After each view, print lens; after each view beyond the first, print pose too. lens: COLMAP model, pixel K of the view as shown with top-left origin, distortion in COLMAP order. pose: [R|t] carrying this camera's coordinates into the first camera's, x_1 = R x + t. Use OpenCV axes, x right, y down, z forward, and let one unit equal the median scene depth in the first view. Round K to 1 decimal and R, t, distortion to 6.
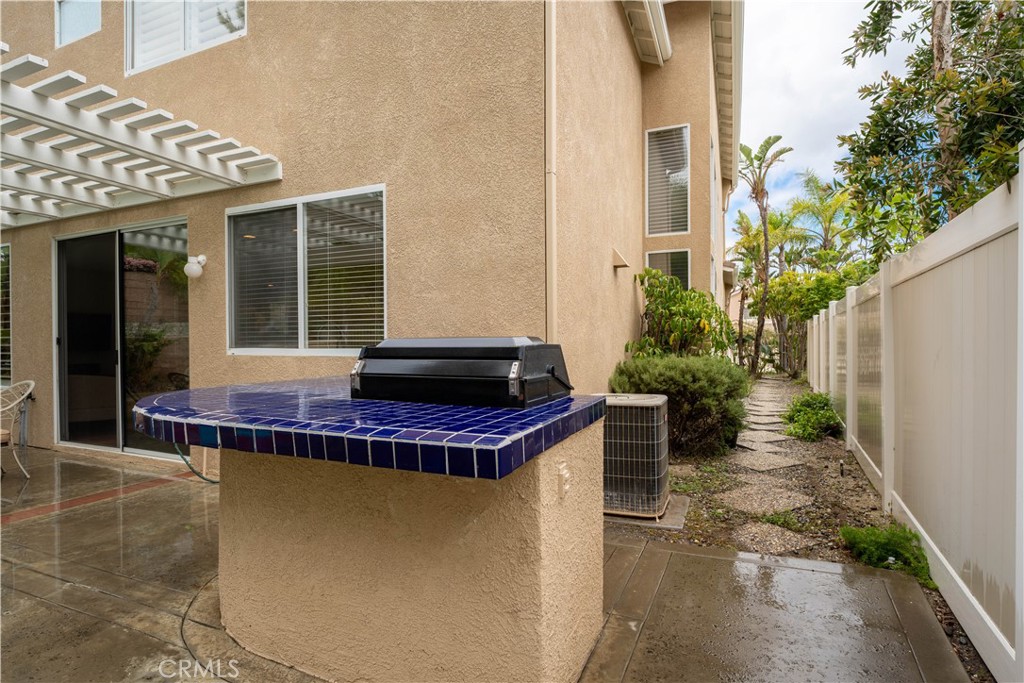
lens RADIAL K [[500.4, 0, 504.3], [0, 500.4, 346.8], [0, 0, 1]] dist [-0.001537, -0.000521]
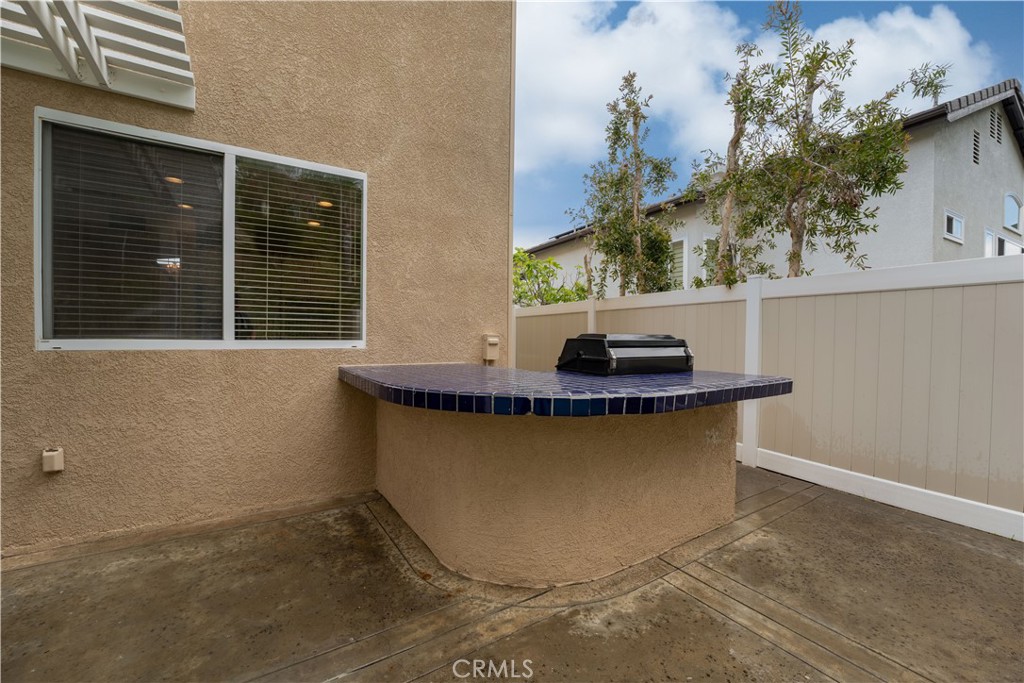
lens RADIAL K [[415.1, 0, 502.4], [0, 415.1, 340.6], [0, 0, 1]] dist [-0.004179, -0.000727]
pose [[0.566331, -0.001183, 0.824177, -0.788723], [-0.004238, 0.999982, 0.004348, -0.000218], [-0.824167, -0.005955, 0.566315, 0.318069]]
